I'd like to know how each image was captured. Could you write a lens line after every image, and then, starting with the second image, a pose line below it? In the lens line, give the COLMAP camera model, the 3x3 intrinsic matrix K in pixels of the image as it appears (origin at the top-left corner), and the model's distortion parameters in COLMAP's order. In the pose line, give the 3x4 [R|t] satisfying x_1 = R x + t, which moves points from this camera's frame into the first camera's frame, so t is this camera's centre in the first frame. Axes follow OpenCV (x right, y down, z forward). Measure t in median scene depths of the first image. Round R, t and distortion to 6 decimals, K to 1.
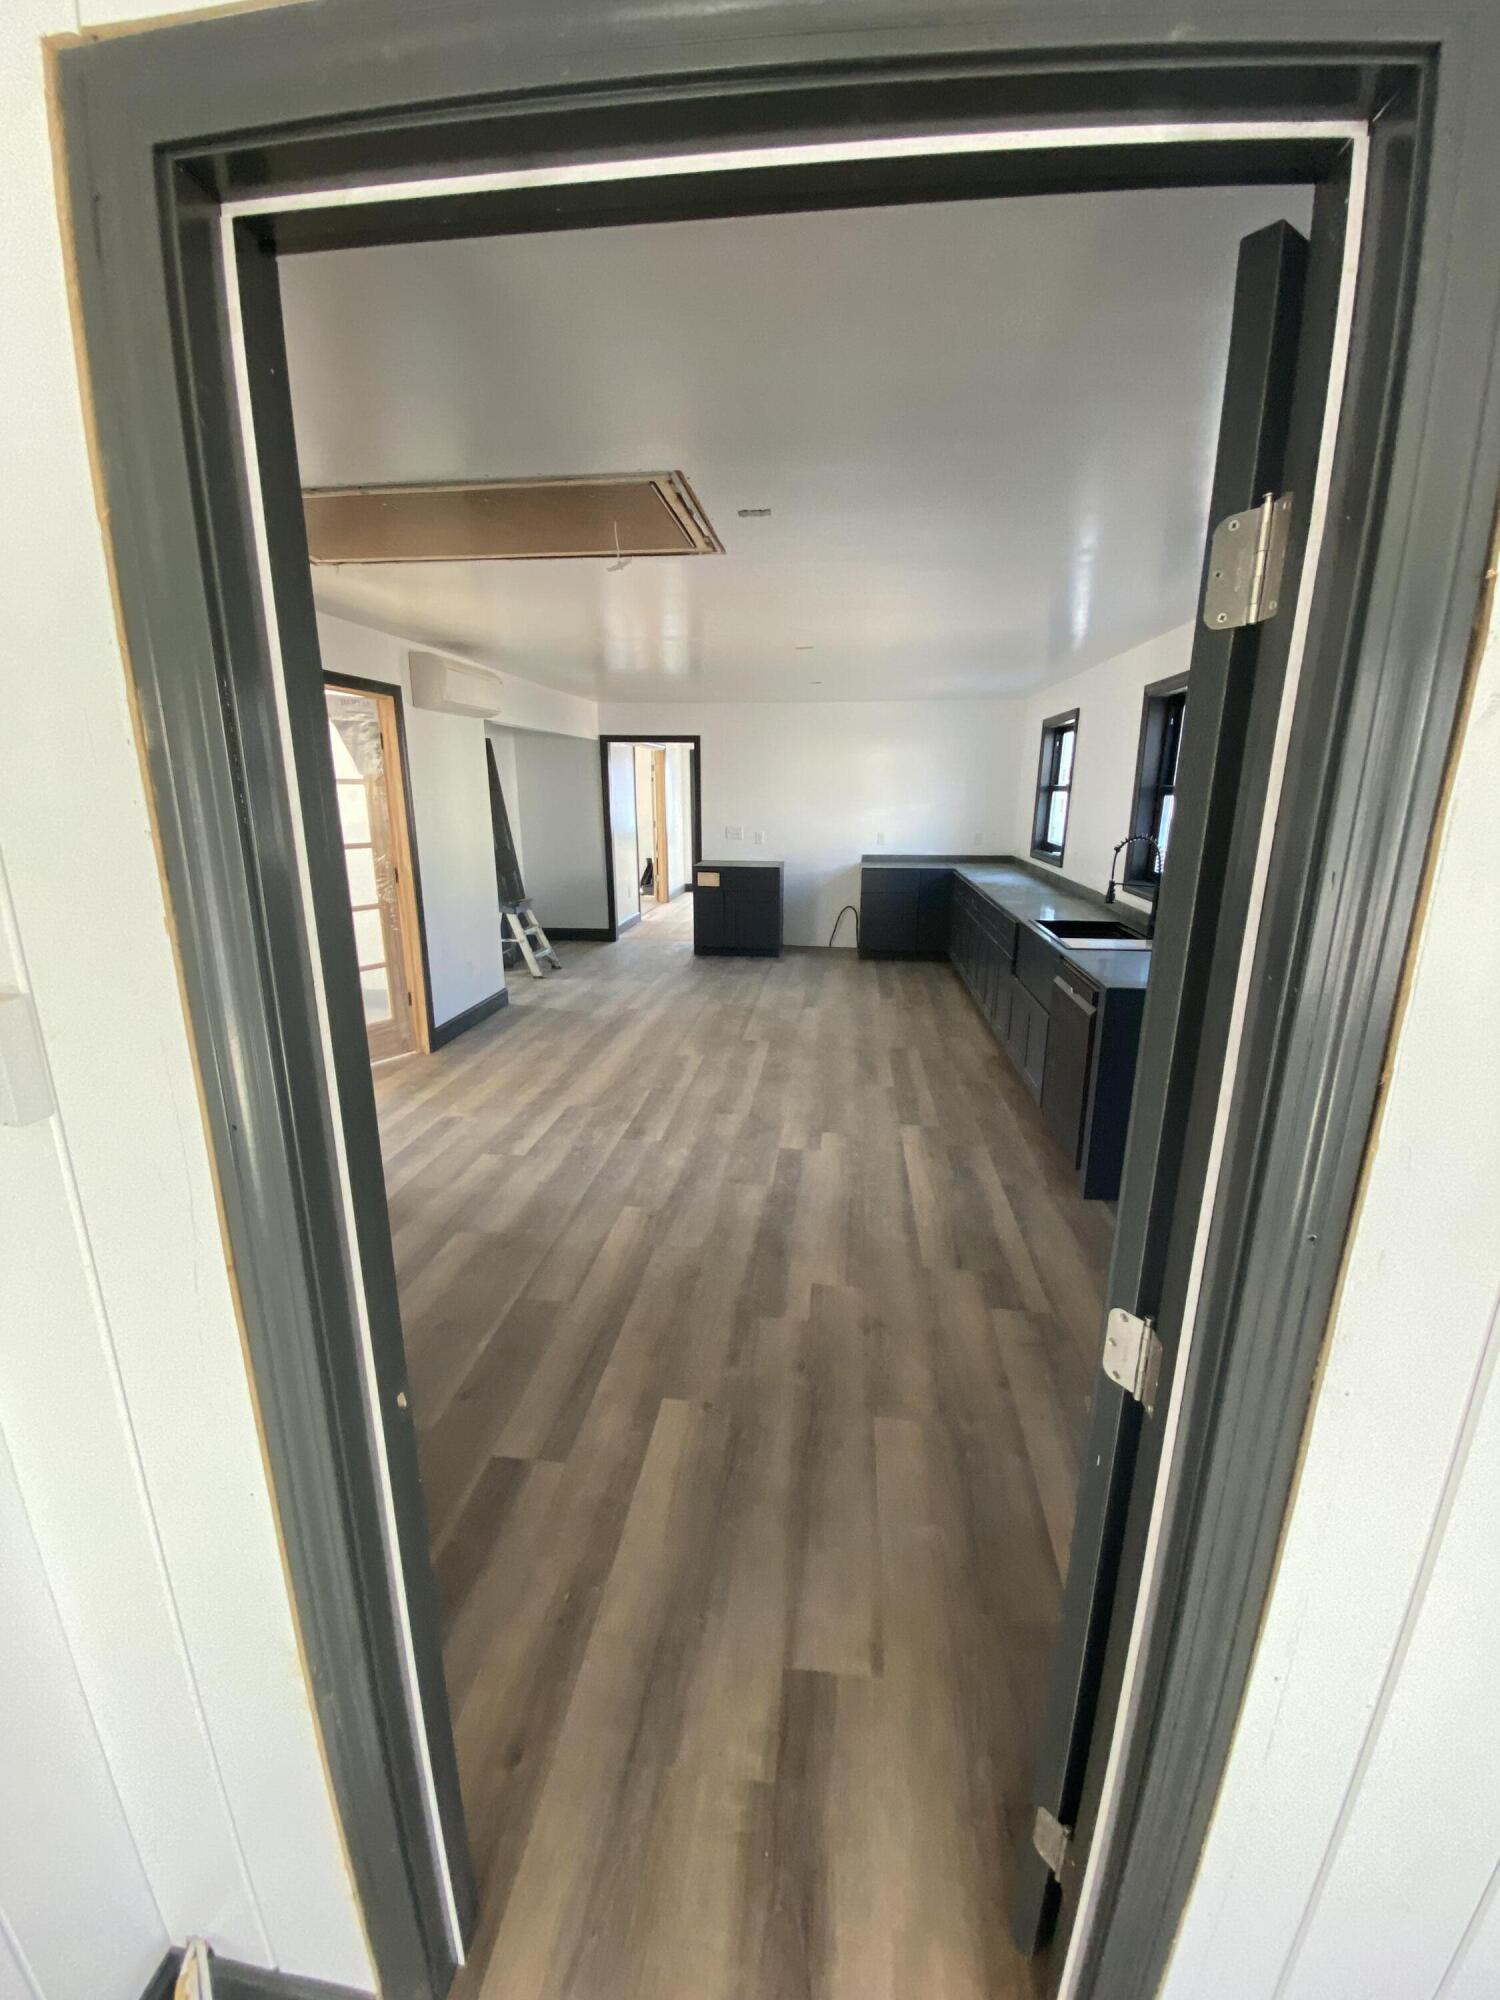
lens RADIAL K [[802.1, 0, 752.0], [0, 802.1, 997.6], [0, 0, 1]] dist [0.029802, -0.025620]
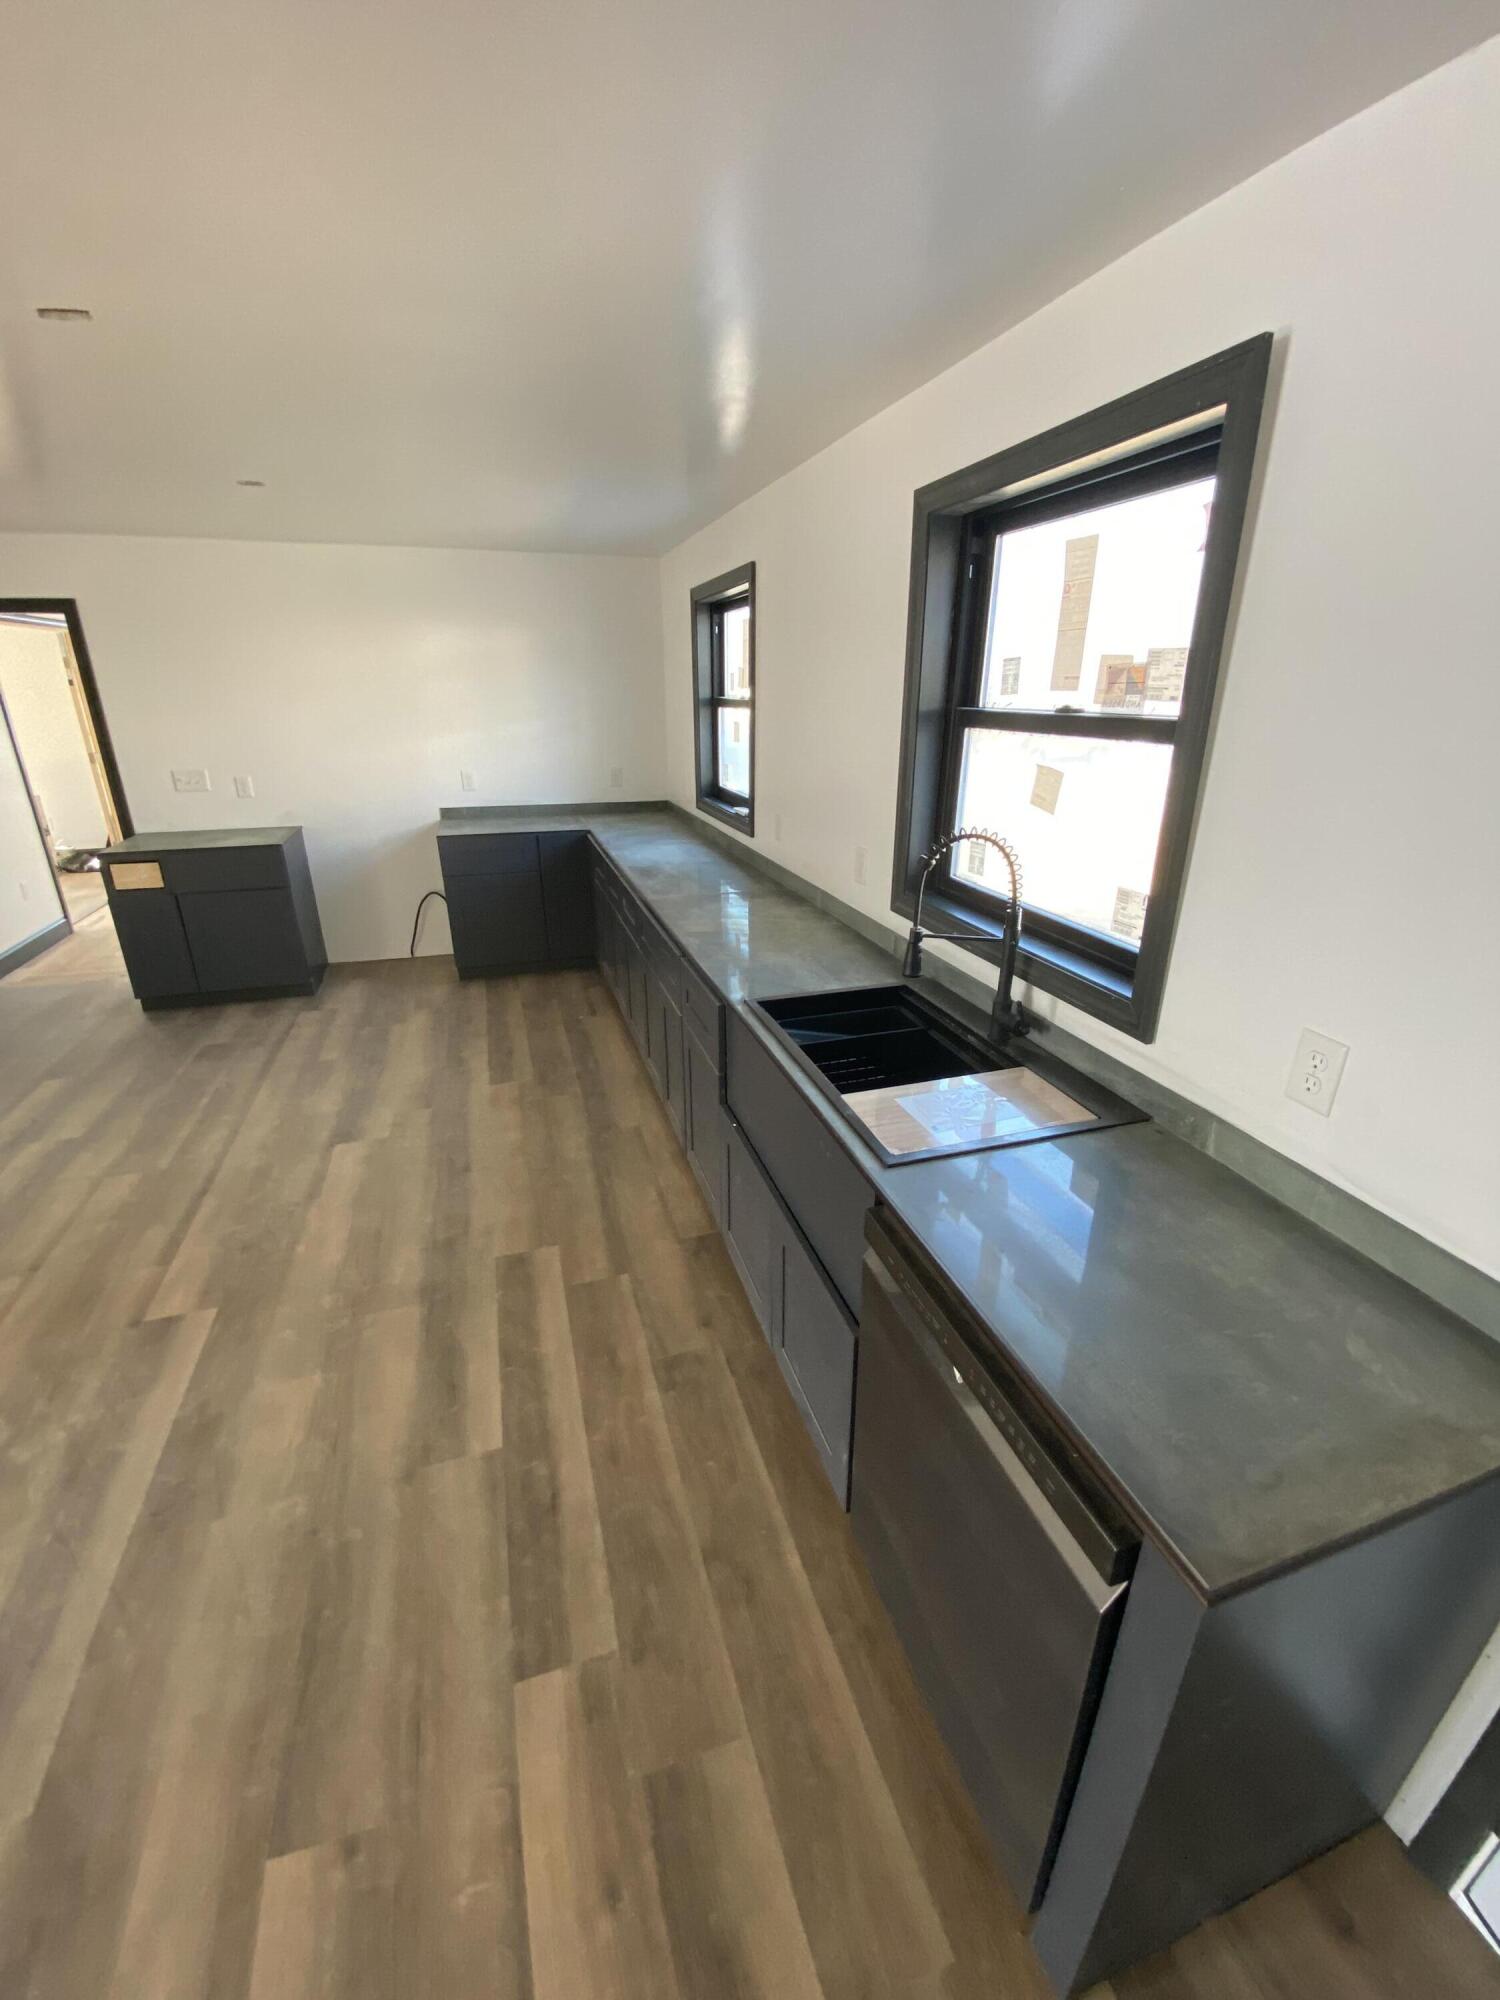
lens RADIAL K [[802.1, 0, 752.0], [0, 802.1, 997.6], [0, 0, 1]] dist [0.029802, -0.025620]
pose [[0.908755, -0.152558, 0.388446, 0.143748], [0.108099, 0.985070, 0.133982, -0.142071], [-0.403087, -0.079766, 0.911679, 0.497494]]
